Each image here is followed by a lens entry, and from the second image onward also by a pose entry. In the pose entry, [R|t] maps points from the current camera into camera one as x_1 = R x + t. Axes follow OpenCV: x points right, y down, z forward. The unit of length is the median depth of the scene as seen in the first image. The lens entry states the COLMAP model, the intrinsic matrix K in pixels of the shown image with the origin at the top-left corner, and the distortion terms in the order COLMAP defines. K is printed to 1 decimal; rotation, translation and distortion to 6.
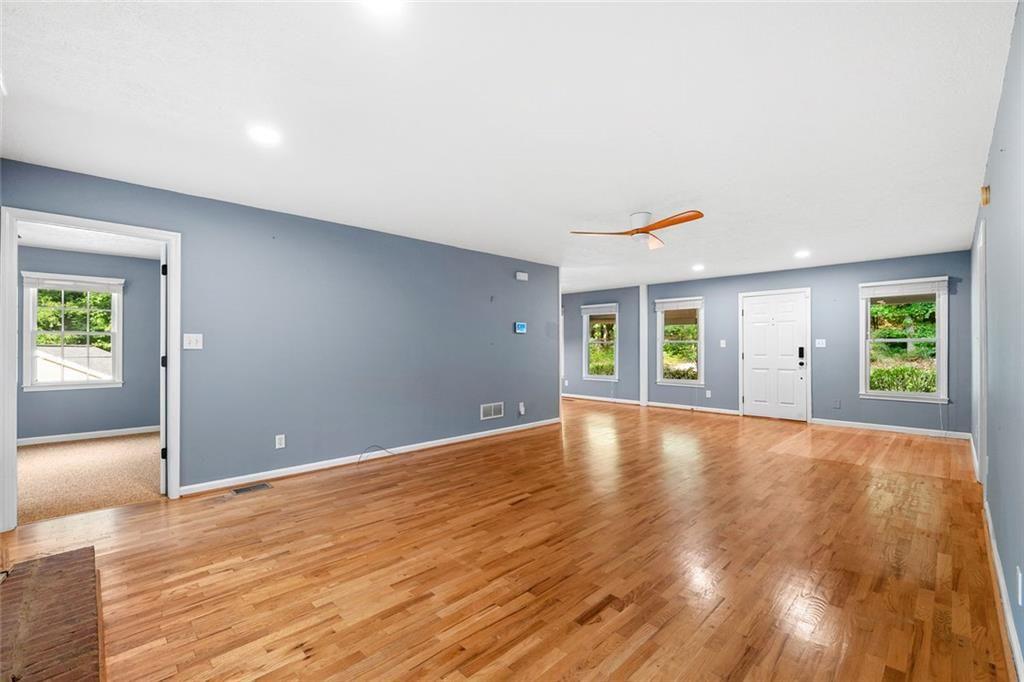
lens RADIAL K [[433.0, 0, 510.2], [0, 433.0, 347.6], [0, 0, 1]] dist [-0.006626, 0.000494]
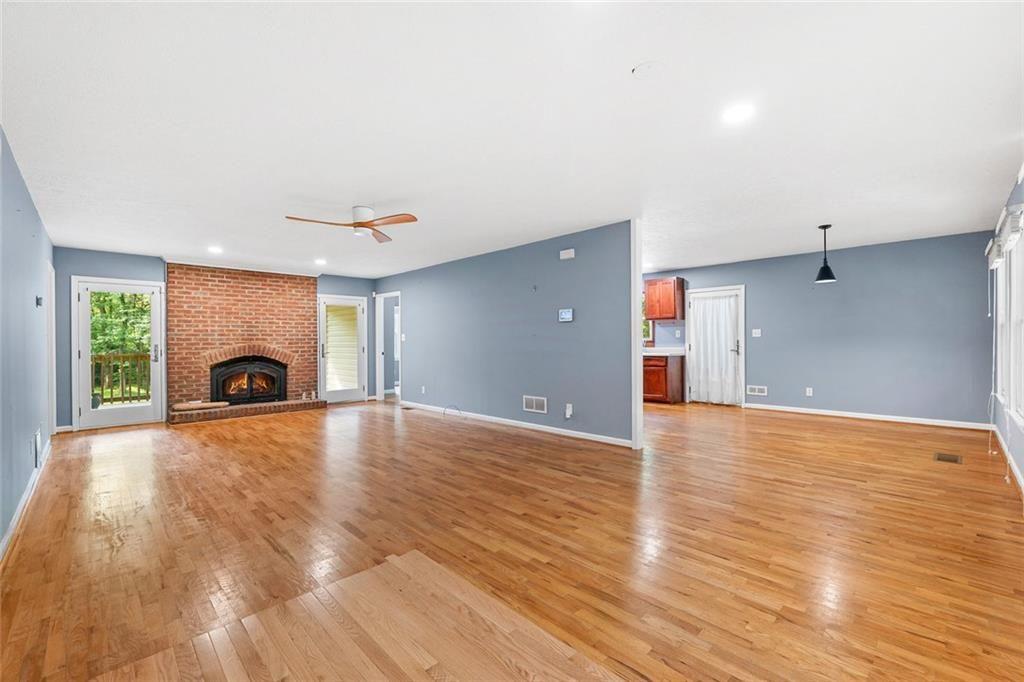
lens RADIAL K [[433.0, 0, 510.7], [0, 433.0, 338.7], [0, 0, 1]] dist [-0.006626, 0.000494]
pose [[0.006783, -0.001730, -0.999975, 0.801679], [0.008767, 0.999960, -0.001671, 0.000517], [0.999939, -0.008755, 0.006798, 0.815033]]
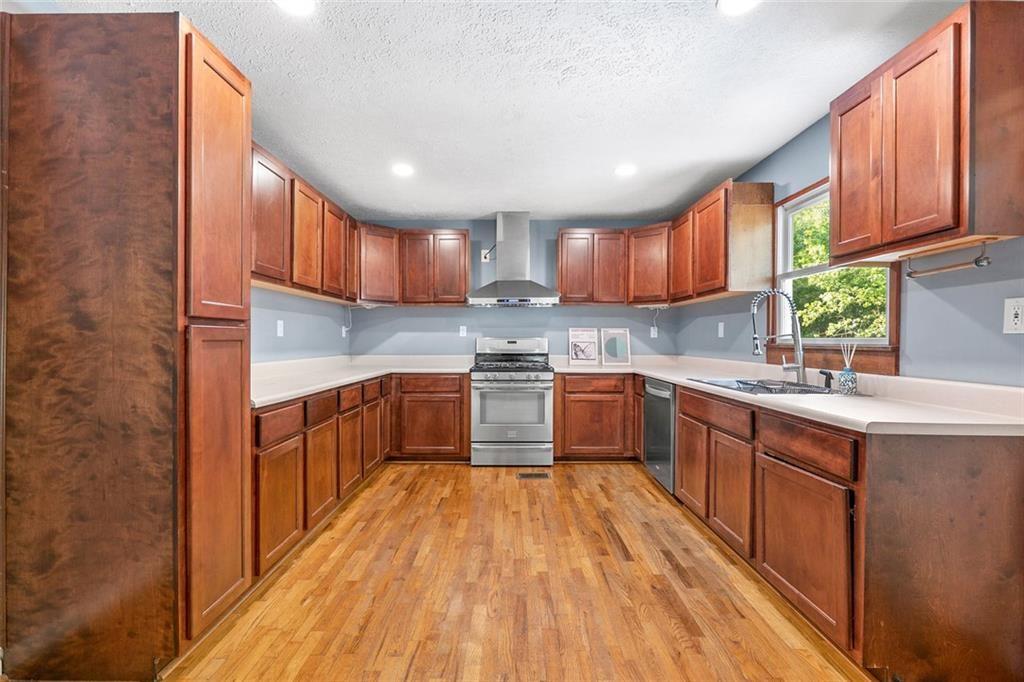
lens RADIAL K [[433.0, 0, 509.2], [0, 433.0, 341.8], [0, 0, 1]] dist [-0.006626, 0.000494]
pose [[-0.690661, 0.003392, -0.723171, 0.349127], [-0.003895, 0.999957, 0.008411, 0.001409], [0.723168, 0.008626, -0.690618, 1.047561]]
